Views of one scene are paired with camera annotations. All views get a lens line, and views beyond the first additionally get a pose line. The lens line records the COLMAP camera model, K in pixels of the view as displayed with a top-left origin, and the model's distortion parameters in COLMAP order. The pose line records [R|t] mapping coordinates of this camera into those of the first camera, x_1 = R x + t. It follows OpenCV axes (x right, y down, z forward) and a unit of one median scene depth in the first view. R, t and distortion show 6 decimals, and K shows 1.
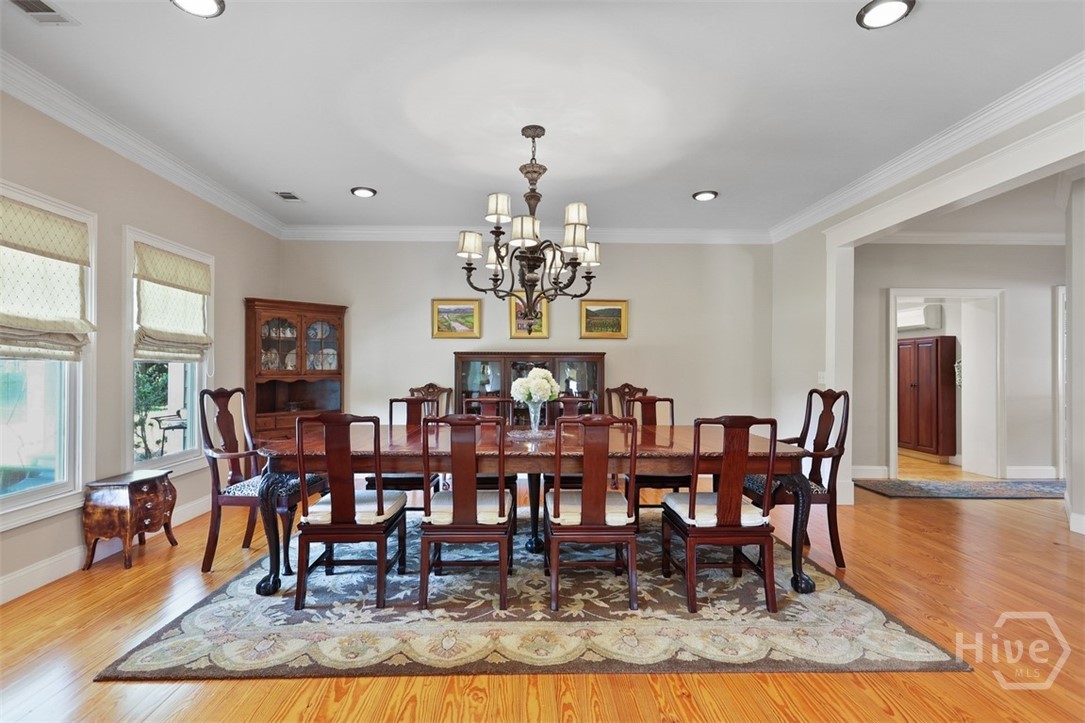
lens RADIAL K [[506.5, 0, 542.5], [0, 506.5, 361.5], [0, 0, 1]] dist [0.001024, 0.000065]
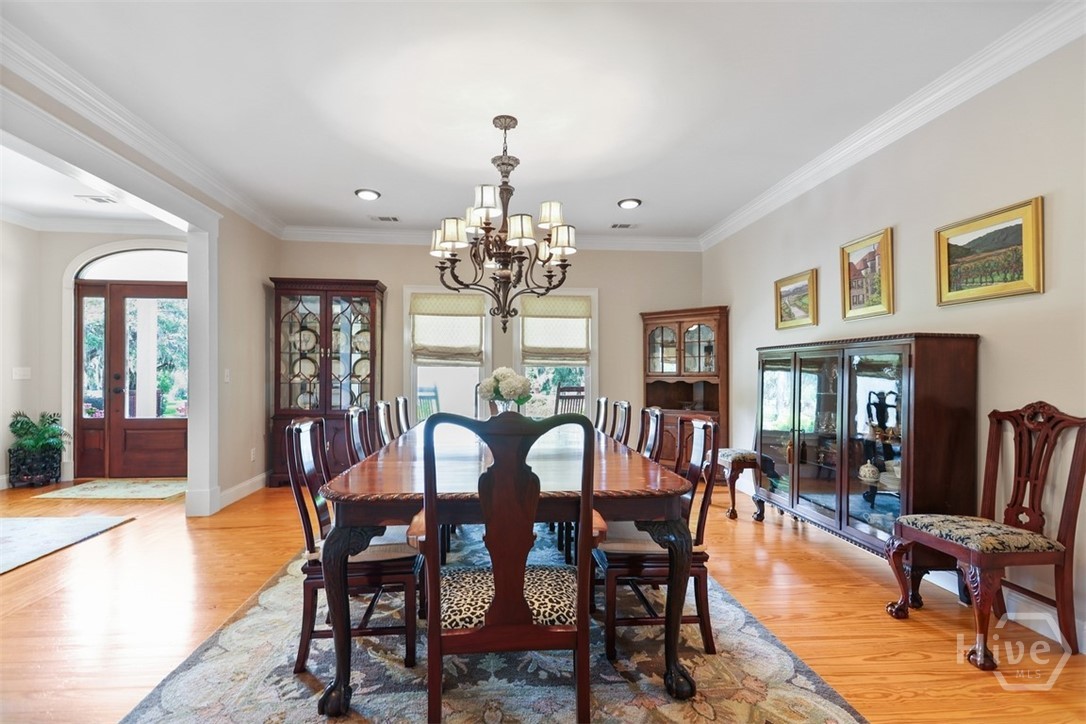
lens RADIAL K [[526.1, 0, 544.7], [0, 526.1, 368.8], [0, 0, 1]] dist [0.001063, 0.000163]
pose [[0.064530, -0.009329, -0.997872, 0.774376], [0.014697, 0.999857, -0.008397, 0.019039], [0.997808, -0.014124, 0.064658, 0.792669]]
